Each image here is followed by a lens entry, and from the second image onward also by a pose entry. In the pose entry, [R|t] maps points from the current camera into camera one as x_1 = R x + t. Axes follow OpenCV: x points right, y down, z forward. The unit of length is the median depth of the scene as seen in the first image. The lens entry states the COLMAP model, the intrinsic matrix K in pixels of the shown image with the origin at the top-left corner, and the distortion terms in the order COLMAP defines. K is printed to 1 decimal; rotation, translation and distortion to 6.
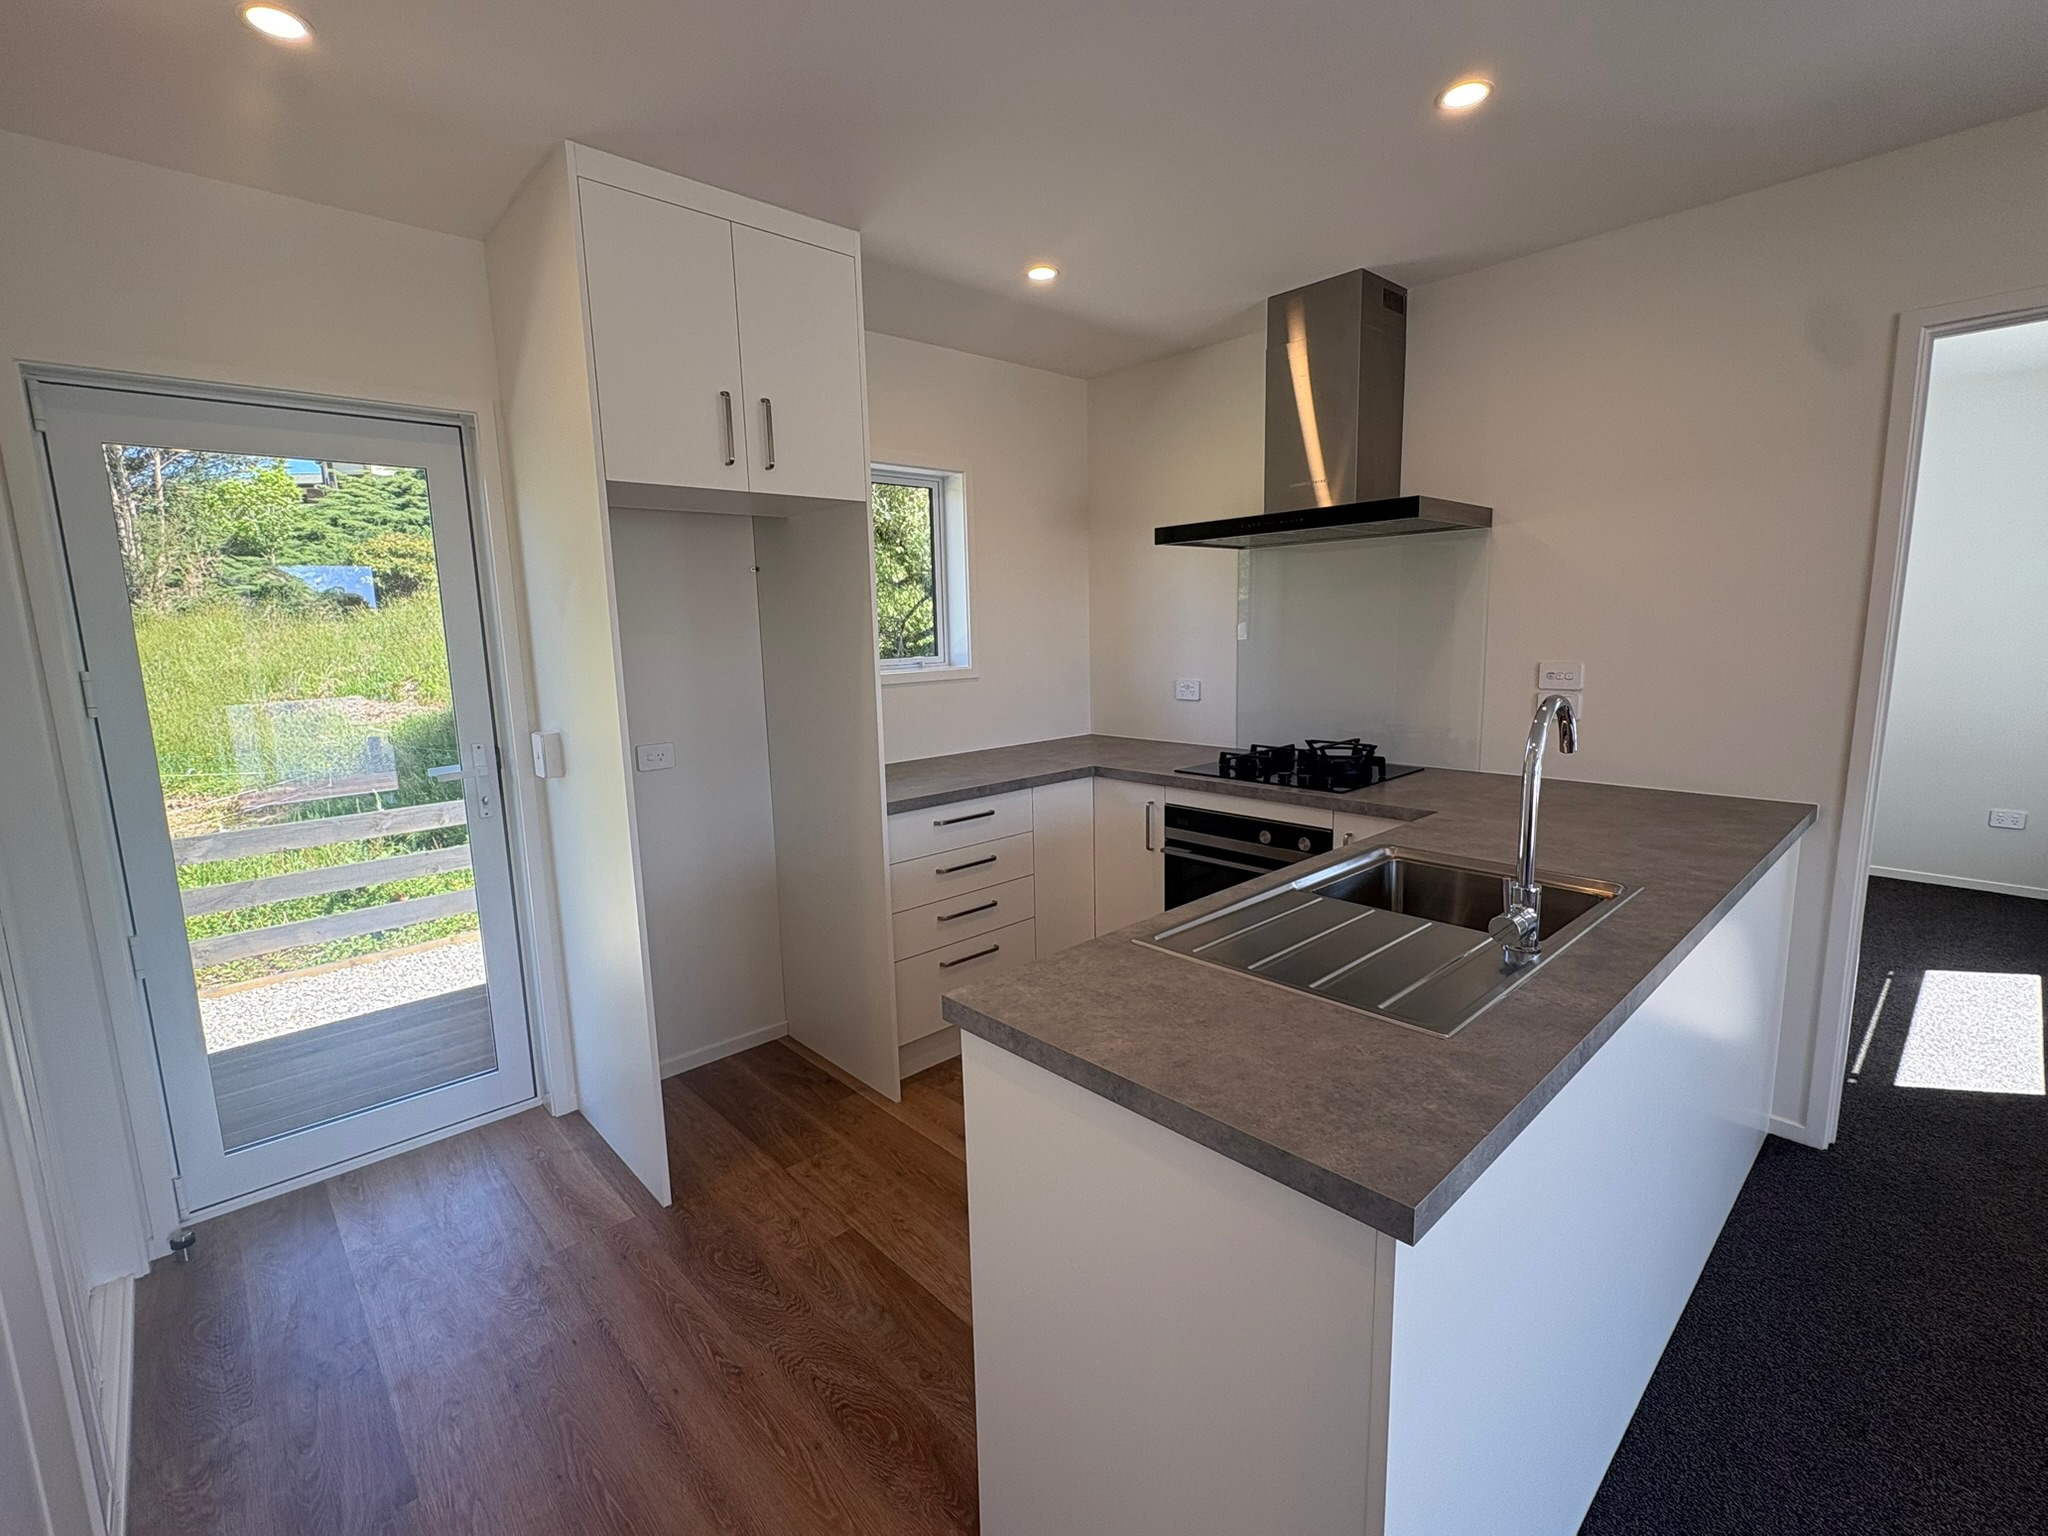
lens RADIAL K [[906.2, 0, 1014.6], [0, 906.2, 764.5], [0, 0, 1]] dist [-0.000325, -0.000017]
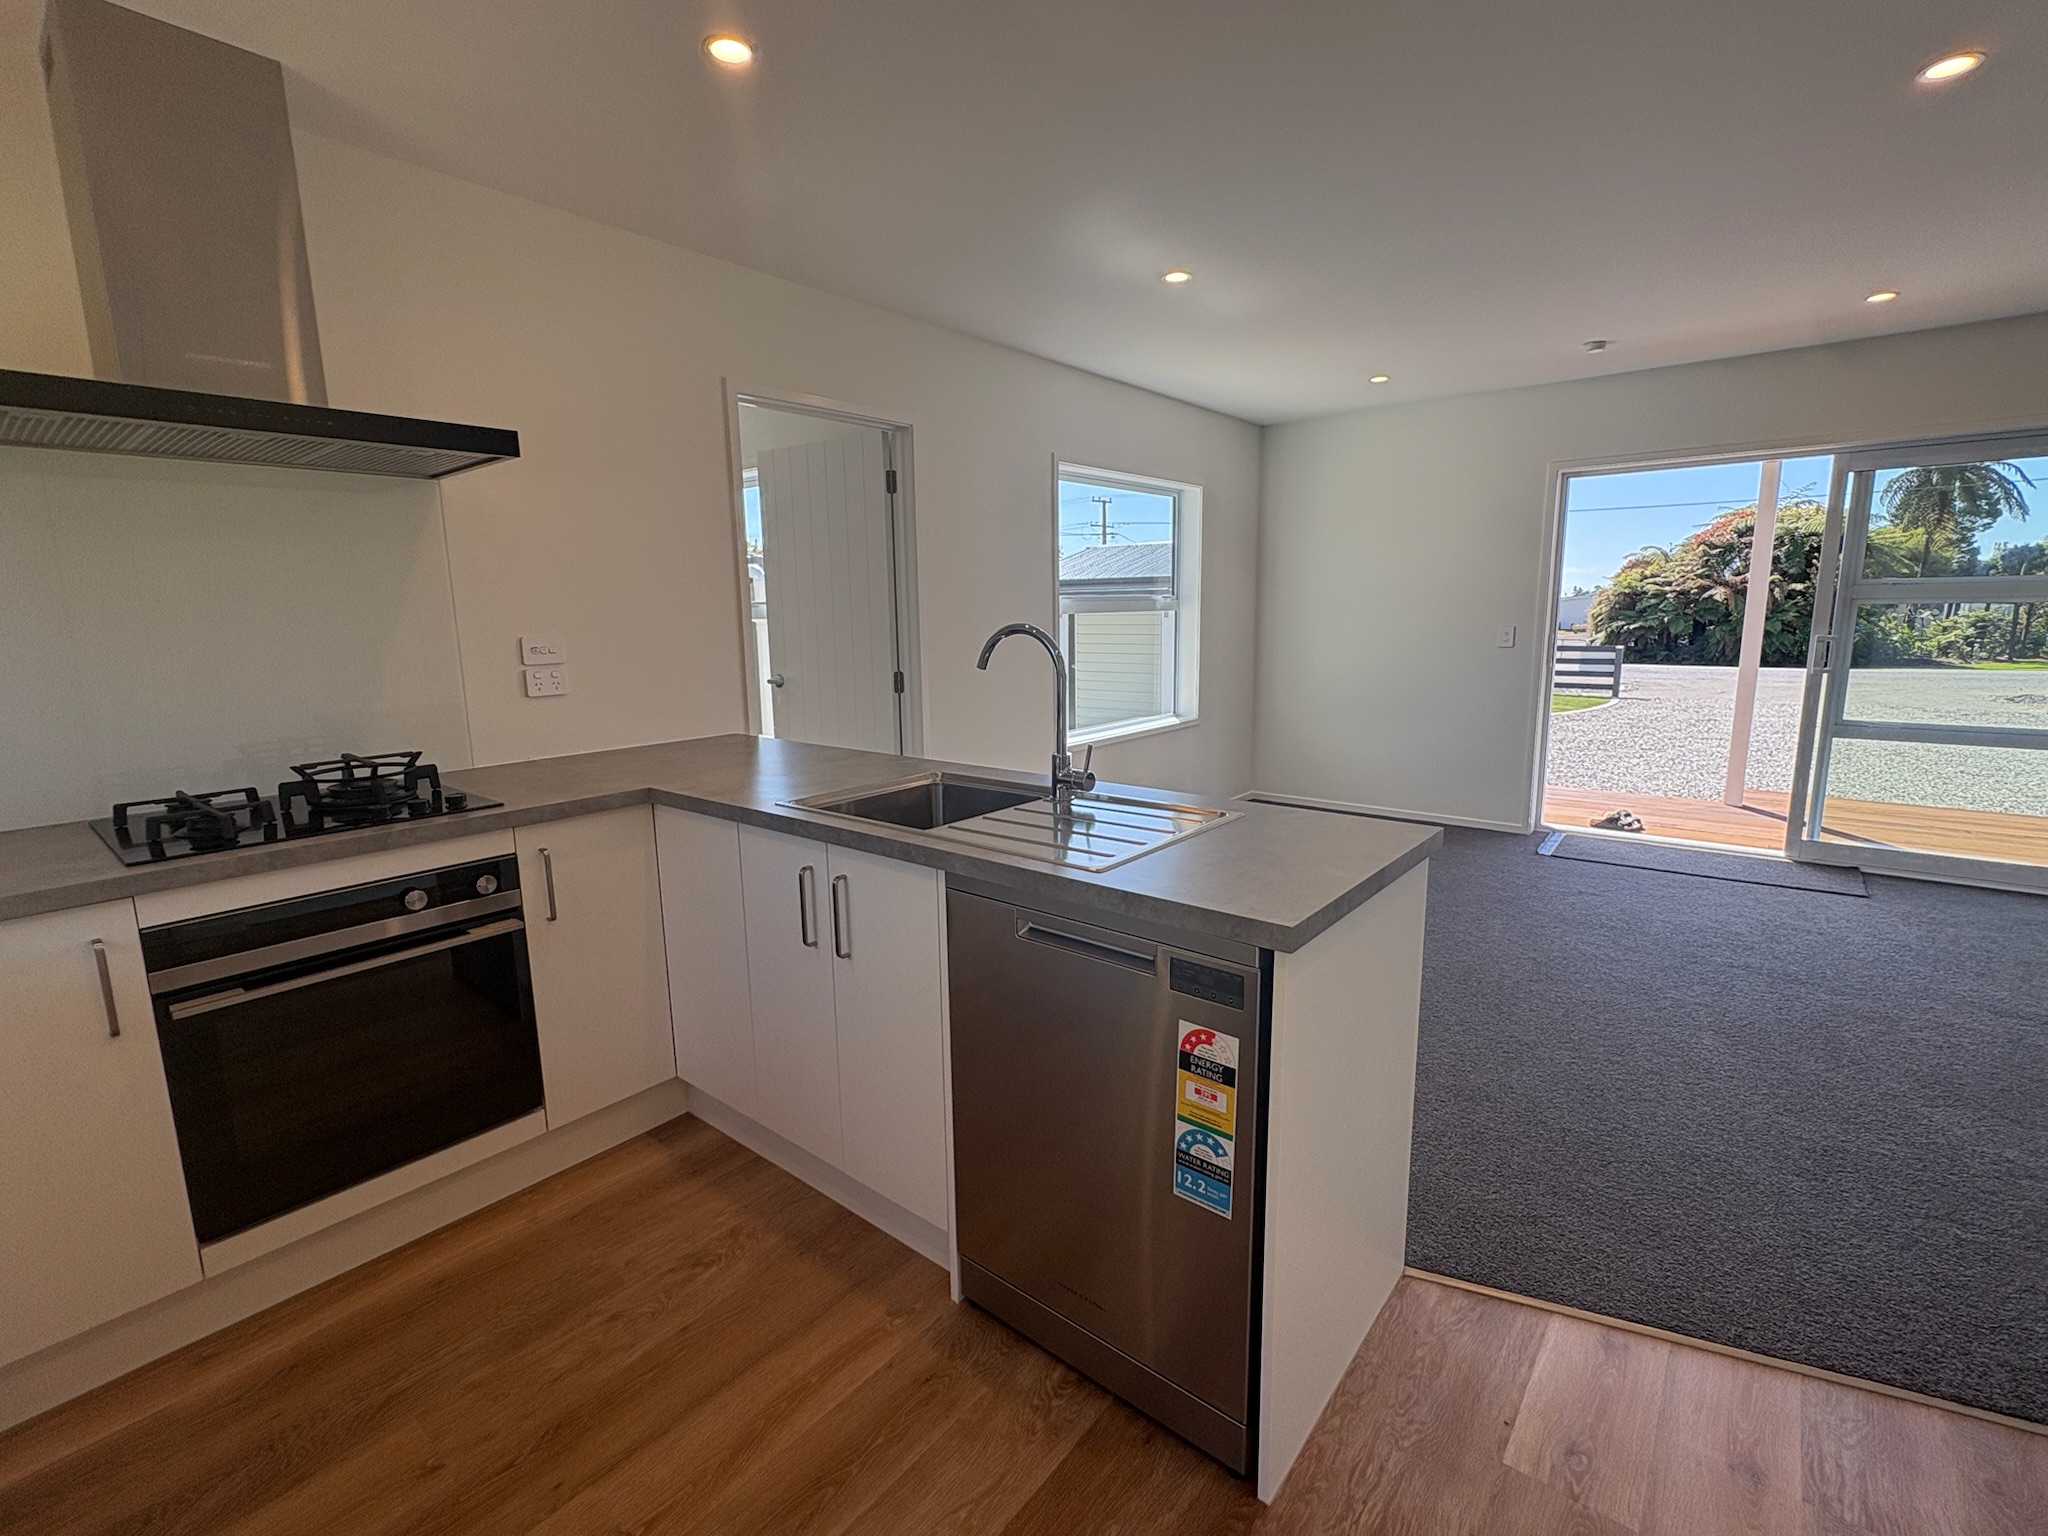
lens RADIAL K [[925.7, 0, 1024.0], [0, 925.7, 768.0], [0, 0, 1]] dist [-0.000897, -0.000259]
pose [[-0.139367, -0.144188, 0.979687, -0.403423], [0.173599, 0.970463, 0.167526, -0.046720], [-0.974905, 0.193420, -0.110220, 0.566042]]
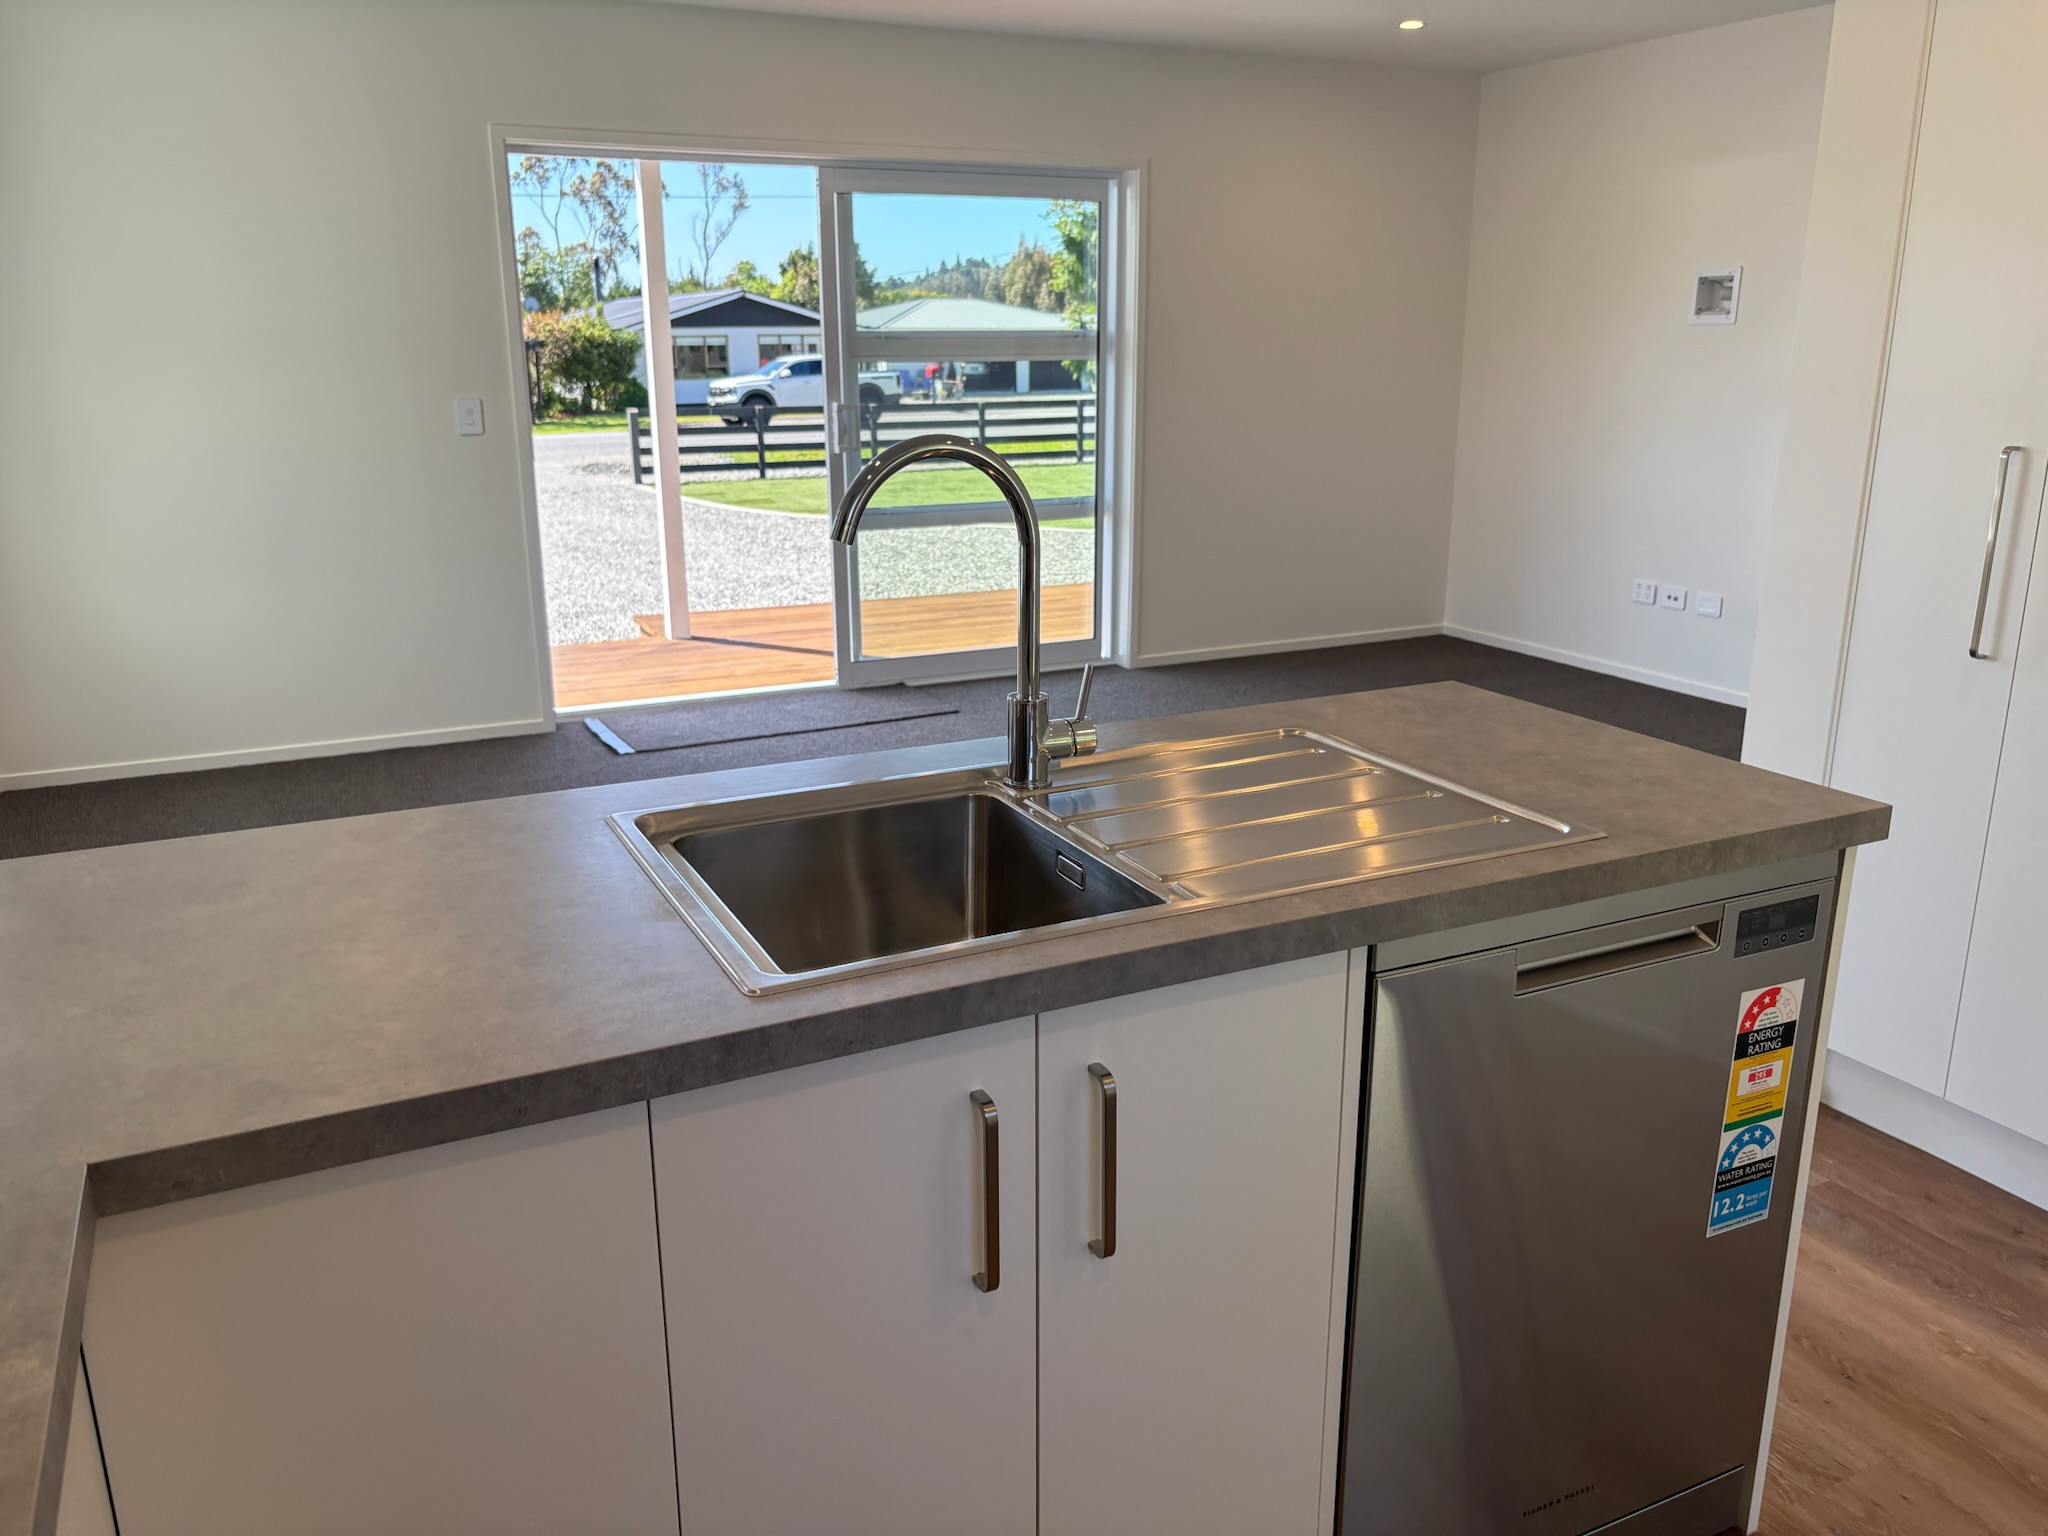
lens RADIAL K [[1560.3, 0, 1021.0], [0, 1560.3, 764.6], [0, 0, 1]] dist [0.042018, -0.047051]
pose [[-0.960073, -0.046492, 0.275861, 0.107693], [0.071251, 0.912937, 0.401833, -0.146030], [-0.270525, 0.405445, -0.873173, 0.976467]]
